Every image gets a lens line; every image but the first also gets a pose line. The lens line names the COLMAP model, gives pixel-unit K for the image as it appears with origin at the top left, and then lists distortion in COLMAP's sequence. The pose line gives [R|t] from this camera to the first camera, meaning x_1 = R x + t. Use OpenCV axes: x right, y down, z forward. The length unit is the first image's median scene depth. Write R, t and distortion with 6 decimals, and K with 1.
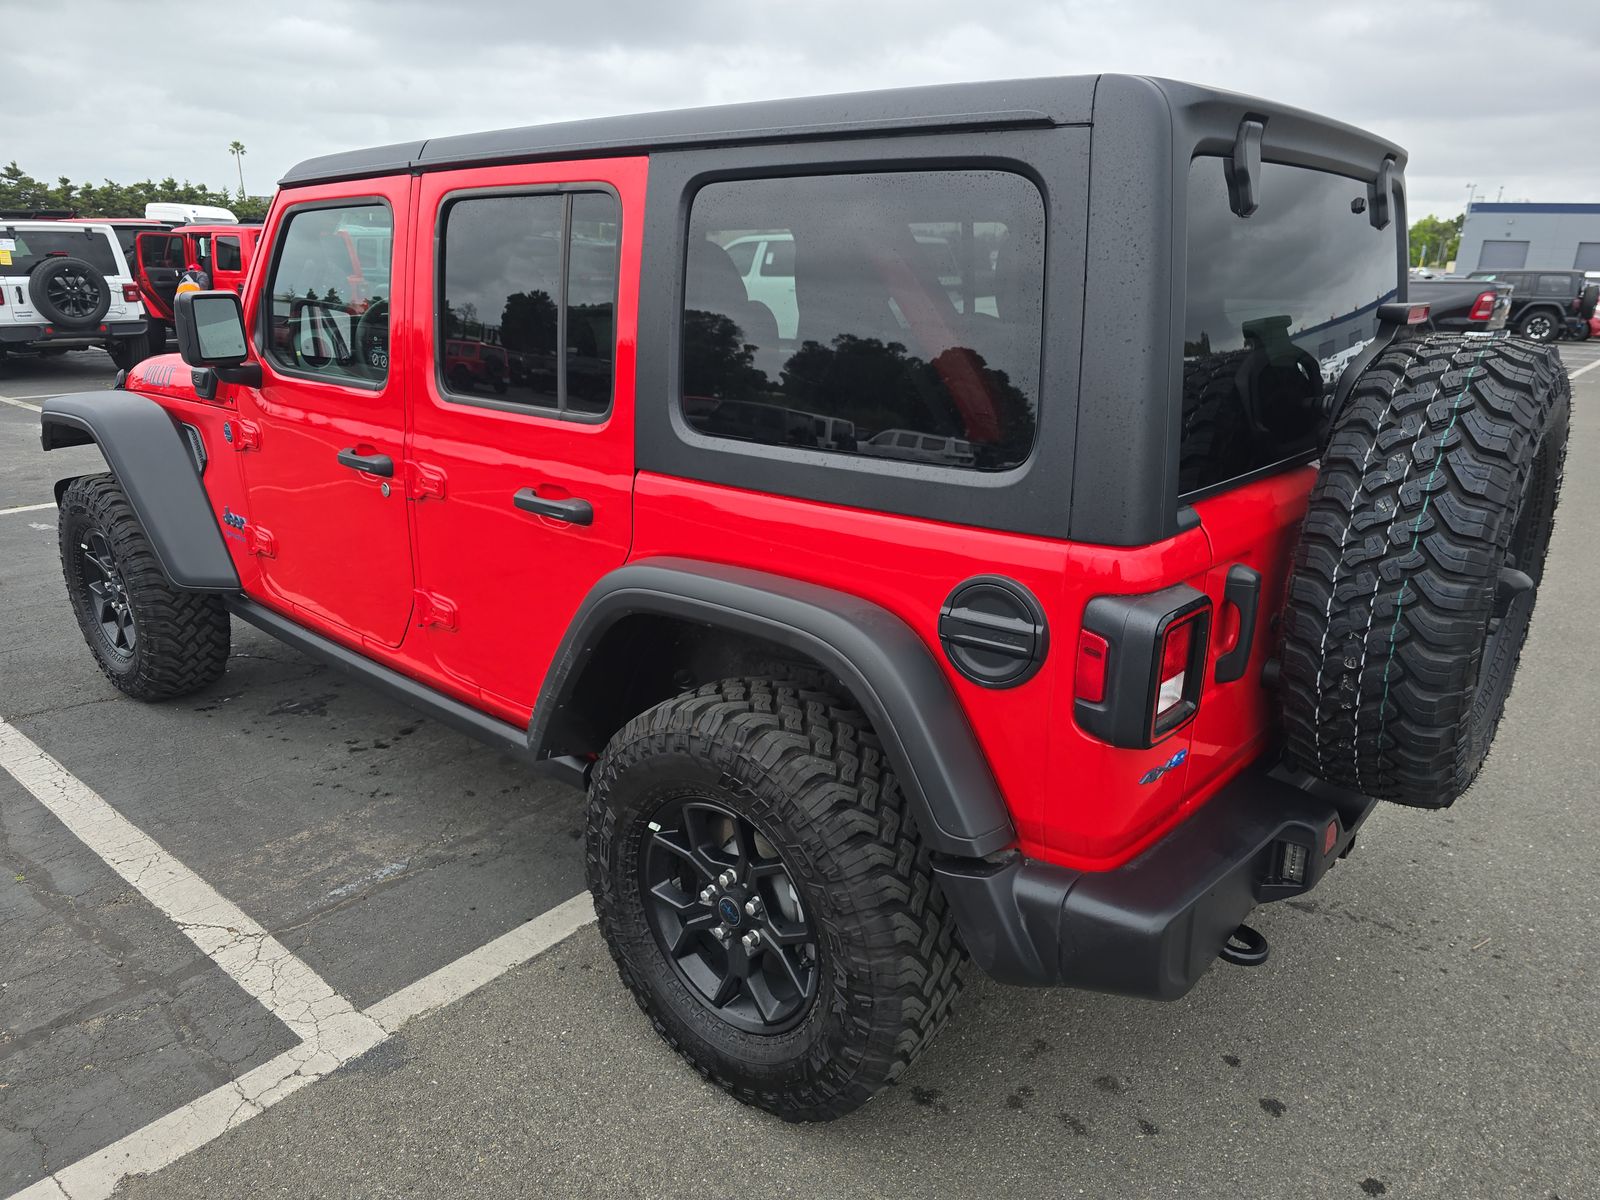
lens RADIAL K [[1095.4, 0, 806.9], [0, 1095.4, 597.3], [0, 0, 1]] dist [0.018295, -0.011243]
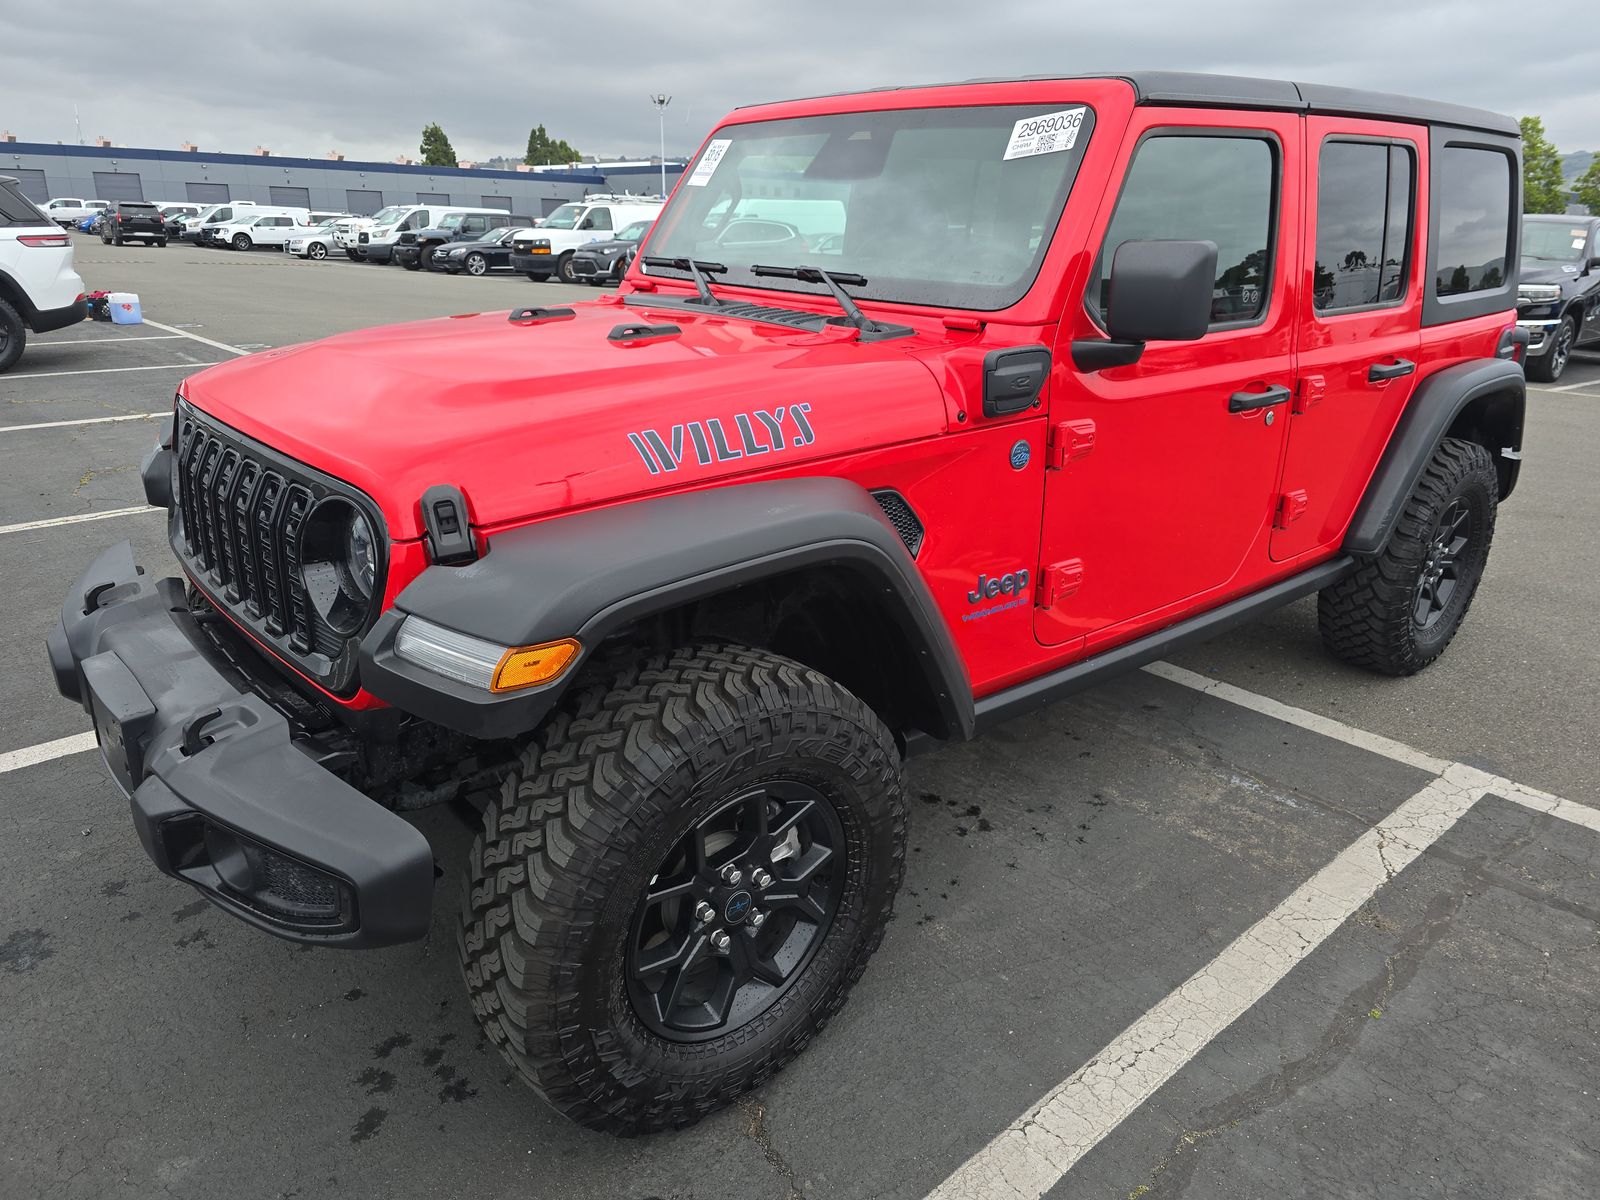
lens RADIAL K [[1095.4, 0, 799.8], [0, 1095.4, 601.2], [0, 0, 1]] dist [0.018295, -0.011243]
pose [[0.150717, -0.345425, 0.926265, -1.343010], [0.284765, 0.912423, 0.293928, -0.339469], [-0.946675, 0.219468, 0.235882, 1.097581]]
